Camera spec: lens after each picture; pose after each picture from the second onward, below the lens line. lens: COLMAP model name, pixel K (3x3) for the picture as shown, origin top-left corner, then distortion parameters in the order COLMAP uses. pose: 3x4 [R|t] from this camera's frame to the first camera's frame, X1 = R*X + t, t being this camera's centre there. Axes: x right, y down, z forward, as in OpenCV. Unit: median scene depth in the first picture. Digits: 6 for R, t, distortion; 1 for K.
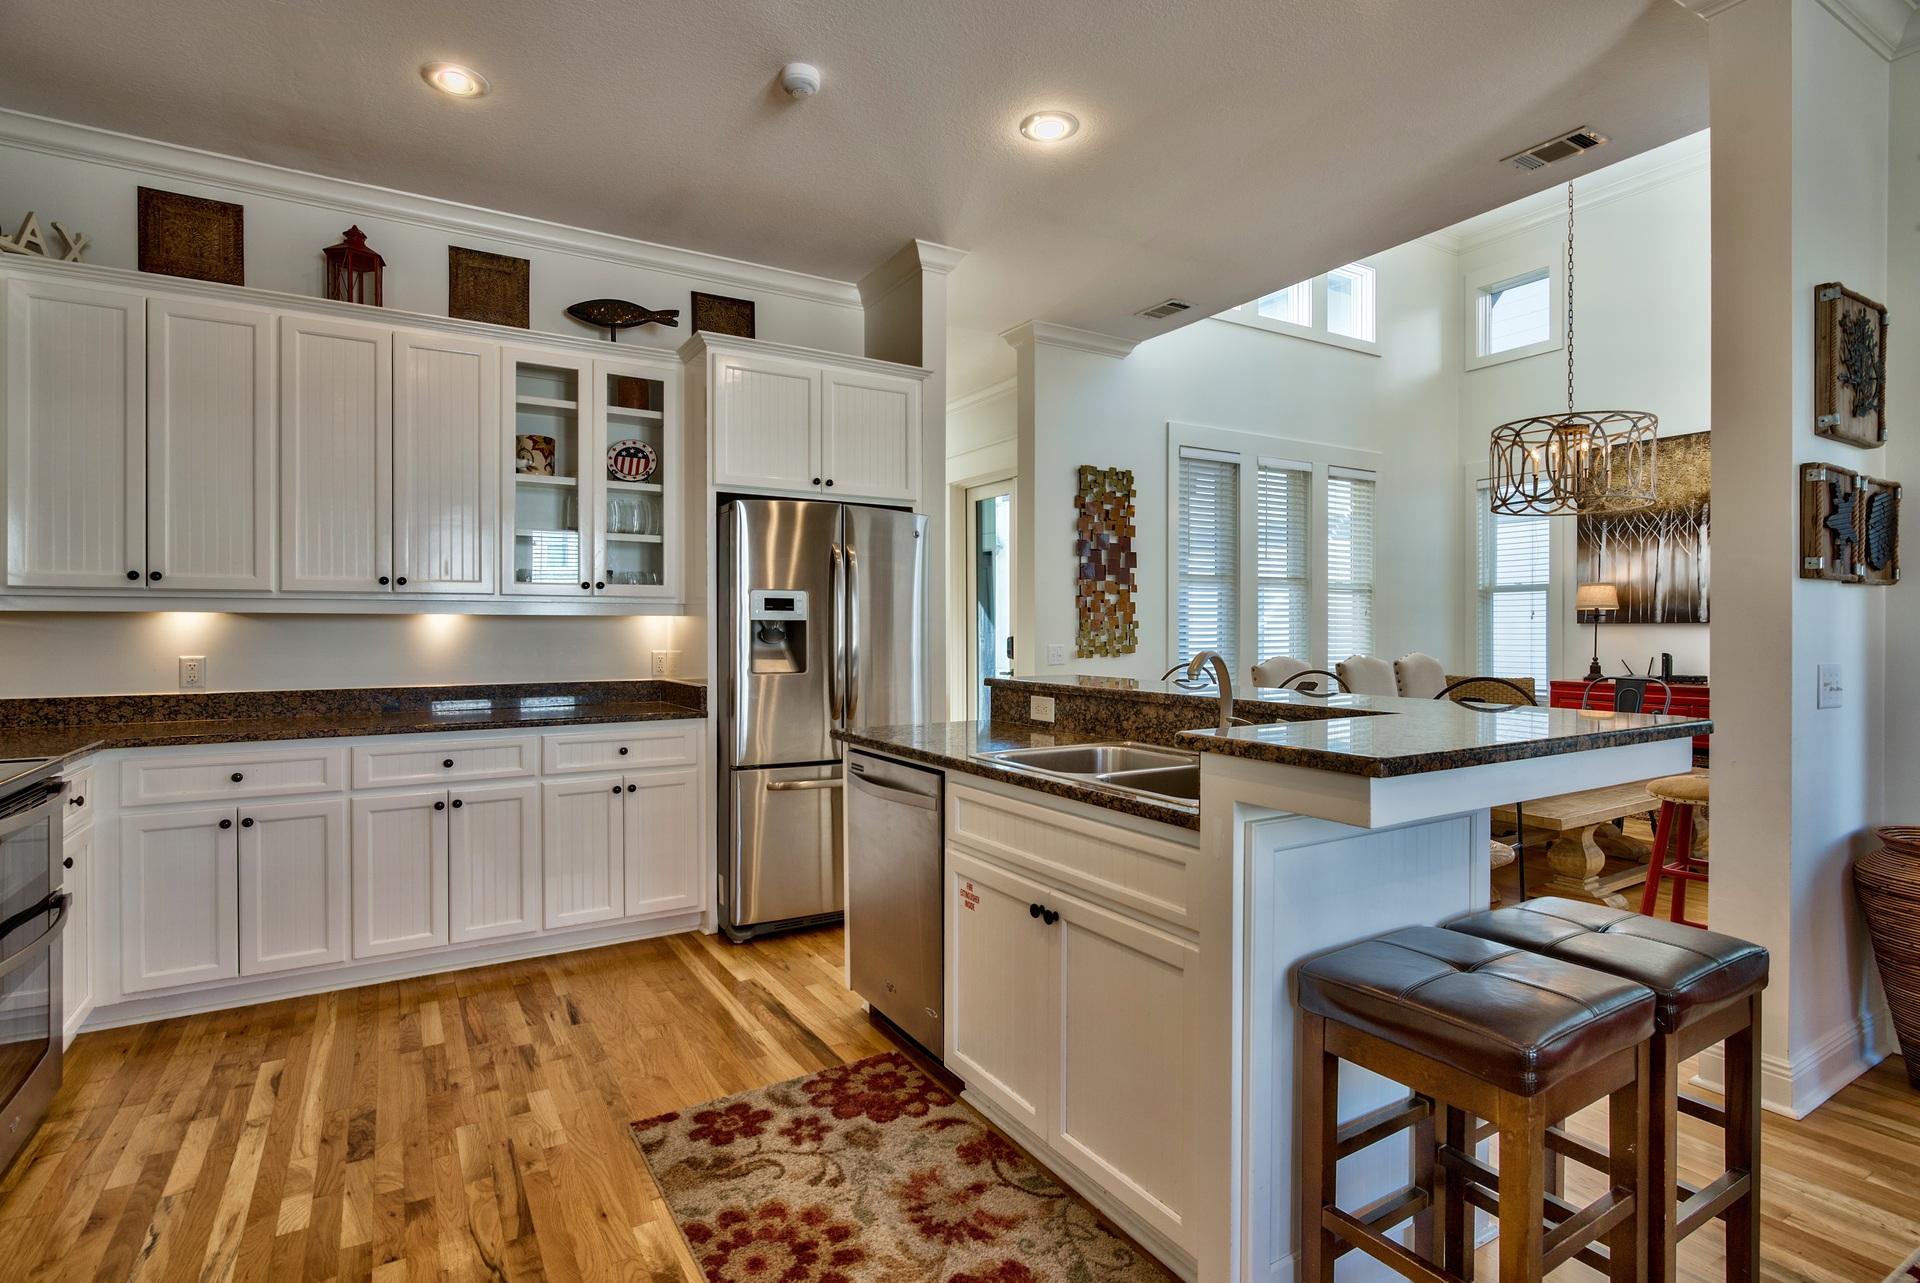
lens RADIAL K [[936.1, 0, 960.0], [0, 936.1, 641.5], [0, 0, 1]] dist [-0.000189, -0.000309]
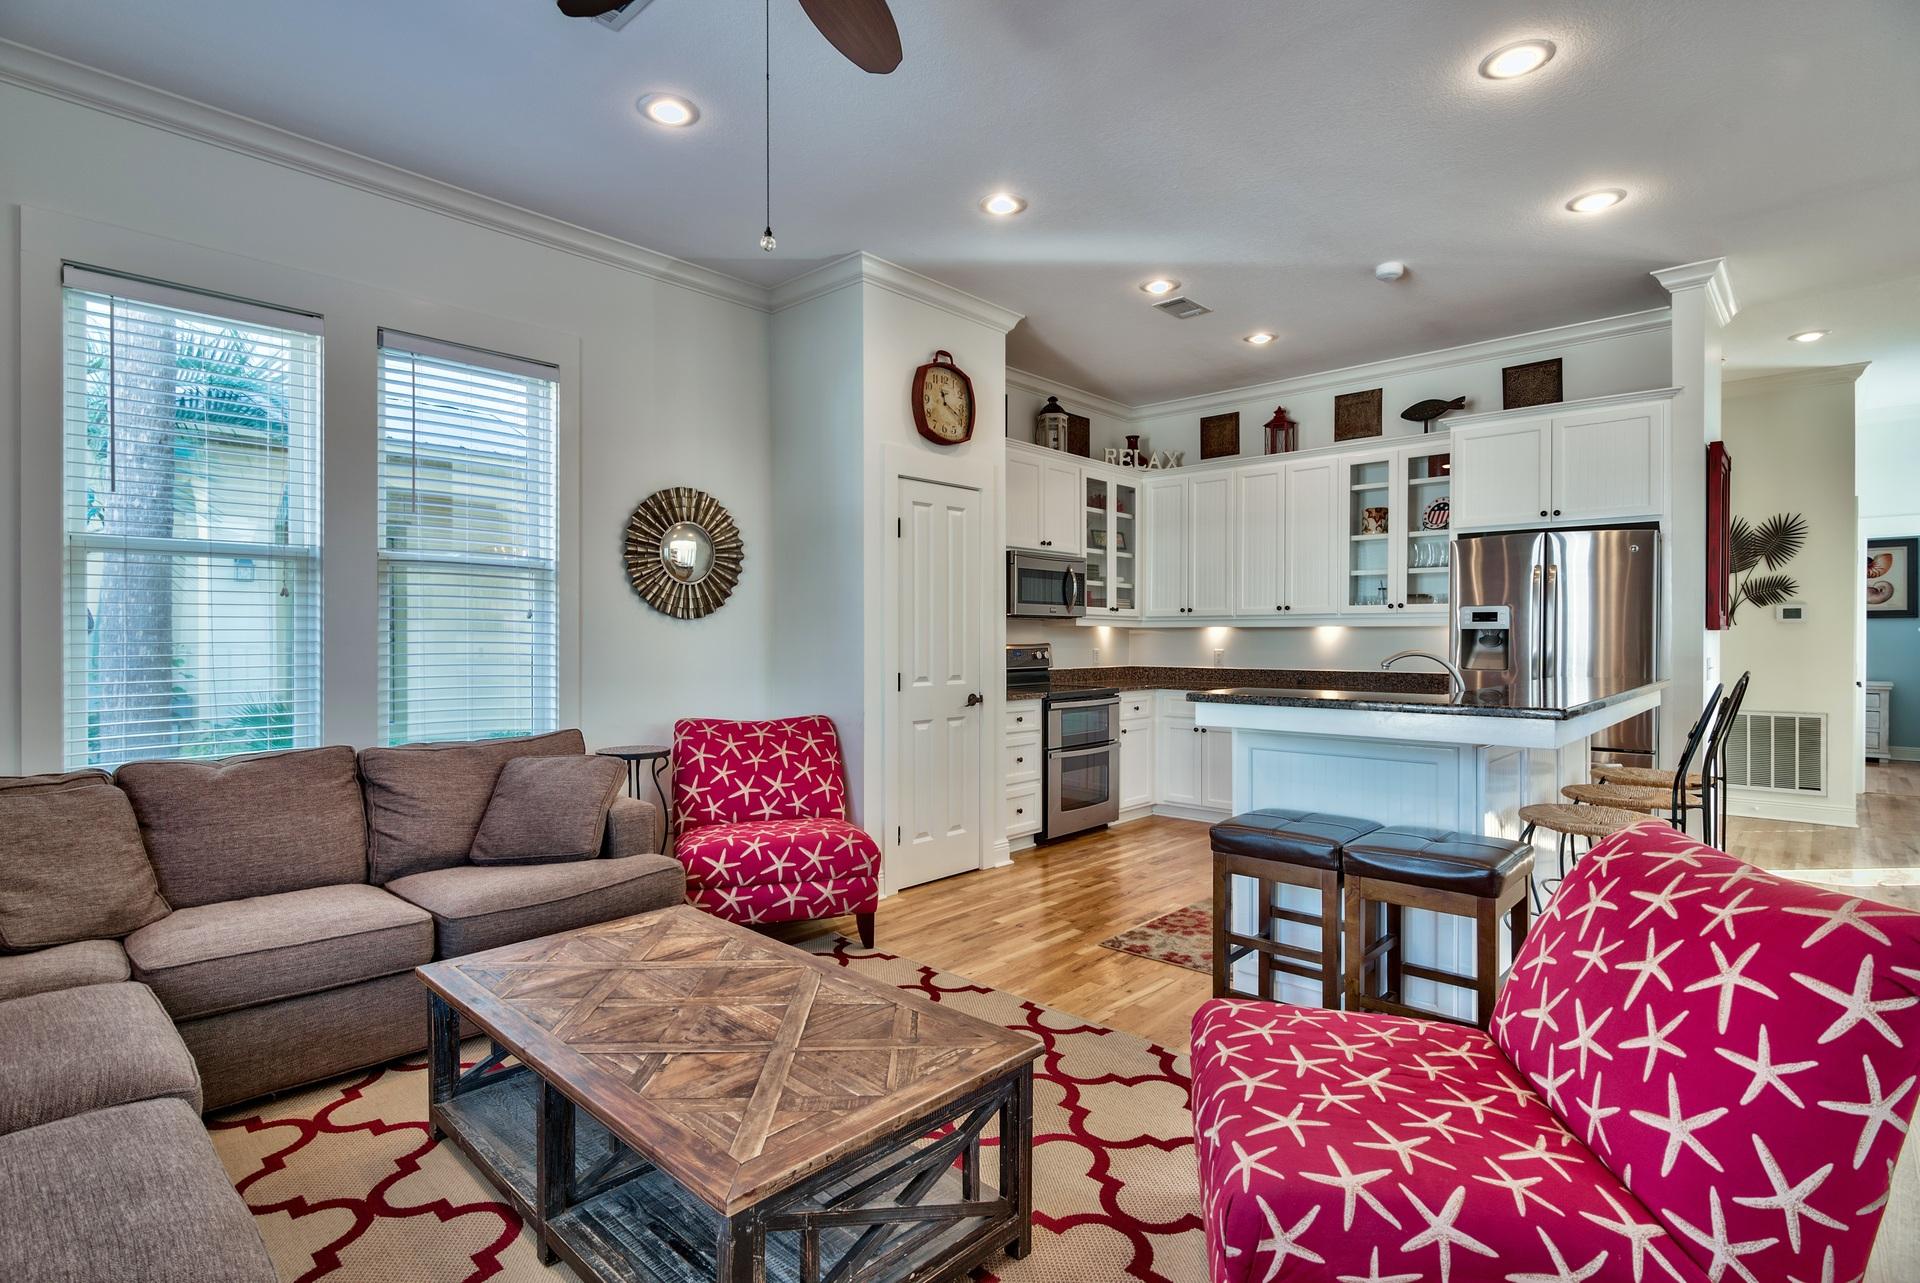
lens RADIAL K [[945.9, 0, 956.5], [0, 945.9, 645.0], [0, 0, 1]] dist [-0.000052, -0.001602]
pose [[0.272510, 0.010250, -0.962098, 0.936369], [-0.011974, 0.999902, 0.007261, -0.001186], [0.962078, 0.009542, 0.272606, -0.070191]]
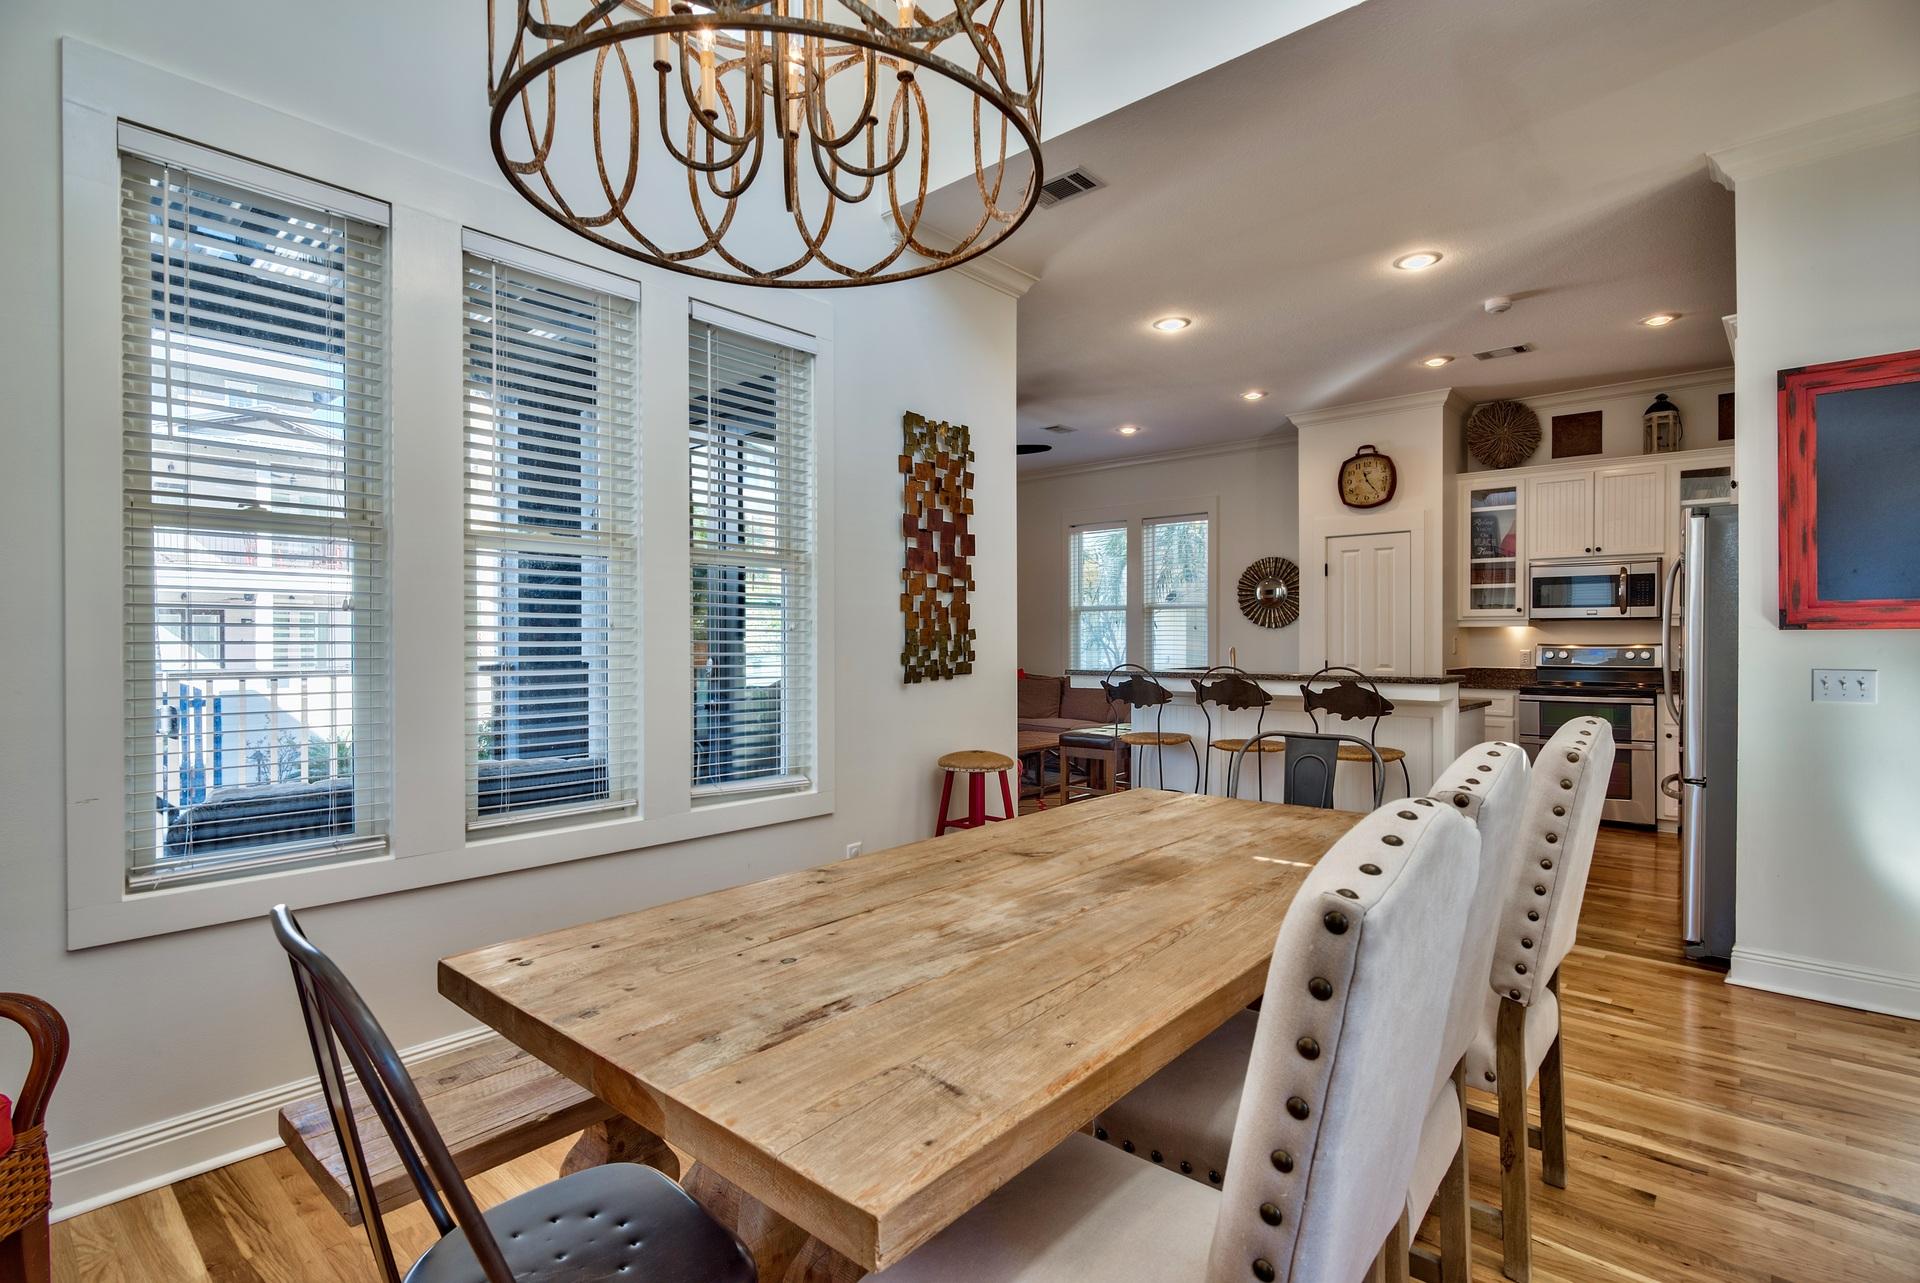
lens RADIAL K [[915.9, 0, 986.6], [0, 915.9, 640.1], [0, 0, 1]] dist [-0.000353, -0.000287]
pose [[-0.948048, 0.006444, -0.318062, 1.010586], [0.001742, 0.999885, 0.015066, -0.029128], [0.318123, 0.013729, -0.947950, 1.895073]]
